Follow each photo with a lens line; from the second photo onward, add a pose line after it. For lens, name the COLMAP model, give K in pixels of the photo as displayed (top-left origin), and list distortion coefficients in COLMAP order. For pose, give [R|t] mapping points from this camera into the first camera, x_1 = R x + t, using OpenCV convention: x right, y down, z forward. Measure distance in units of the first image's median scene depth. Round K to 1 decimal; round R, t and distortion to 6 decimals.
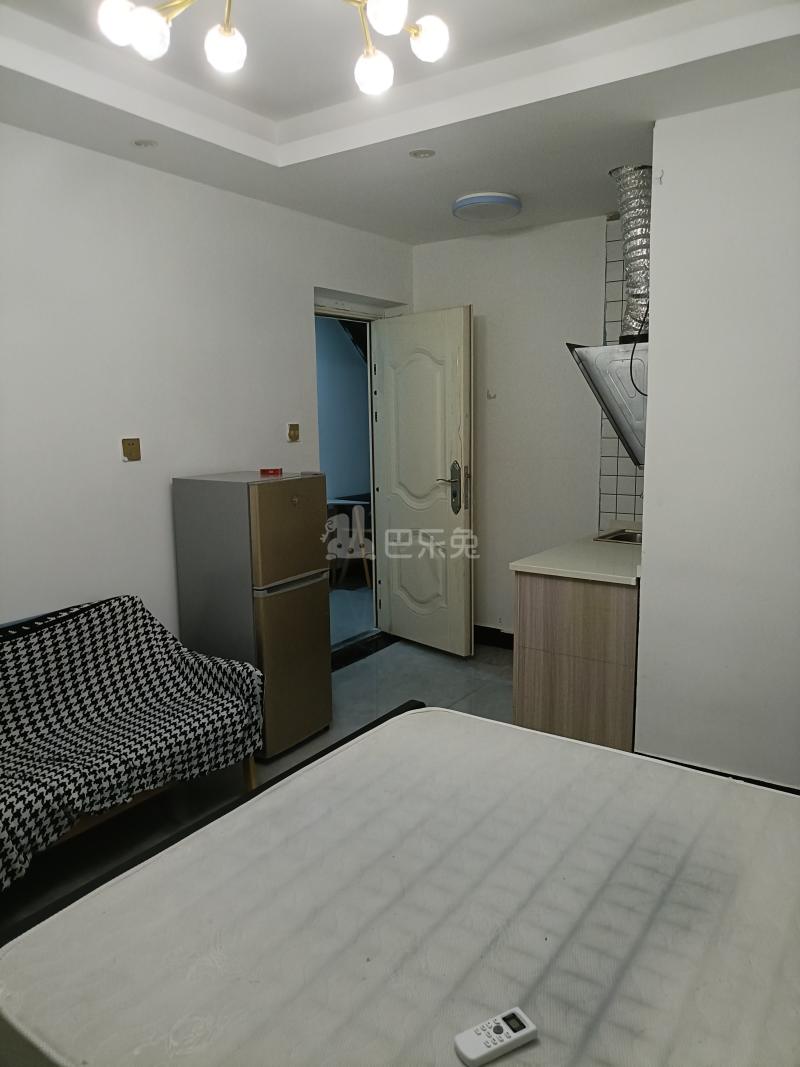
lens RADIAL K [[785.8, 0, 397.5], [0, 785.8, 533.9], [0, 0, 1]] dist [-0.034481, -0.006145]
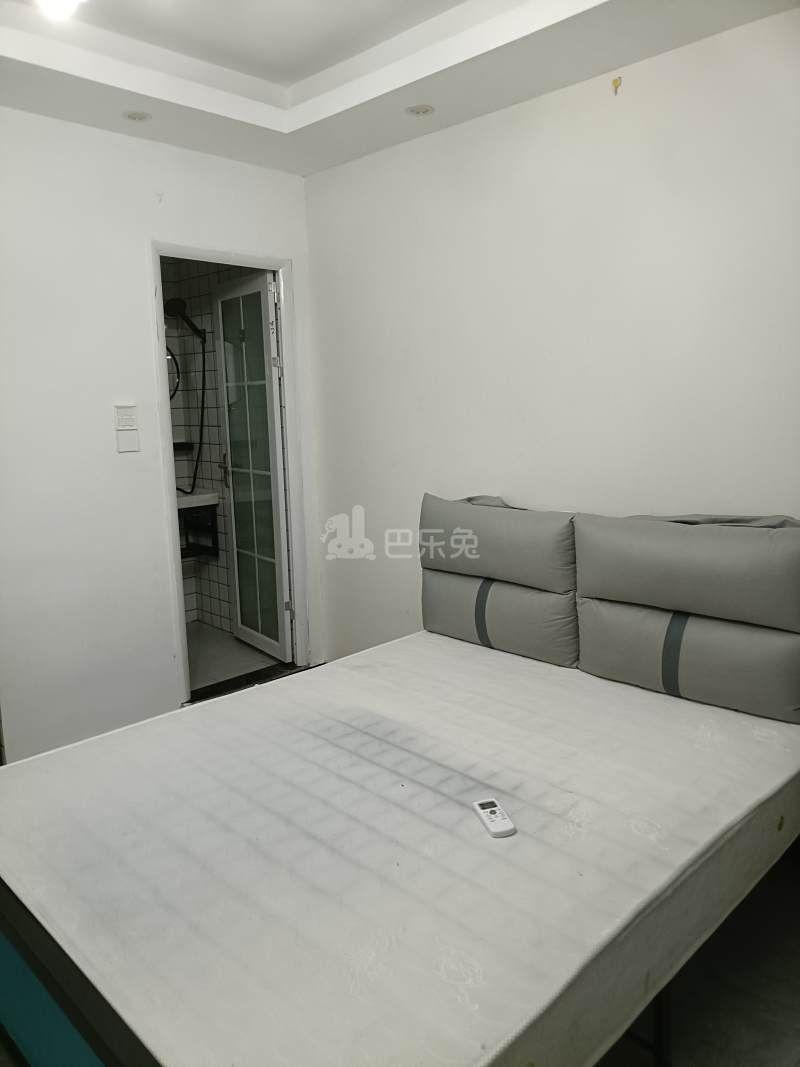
lens RADIAL K [[785.8, 0, 397.6], [0, 785.8, 532.5], [0, 0, 1]] dist [-0.034481, -0.006145]
pose [[0.168245, -0.162434, 0.972270, -1.074135], [0.170075, 0.976322, 0.133680, -0.093428], [-0.970962, 0.142868, 0.191887, 0.691259]]
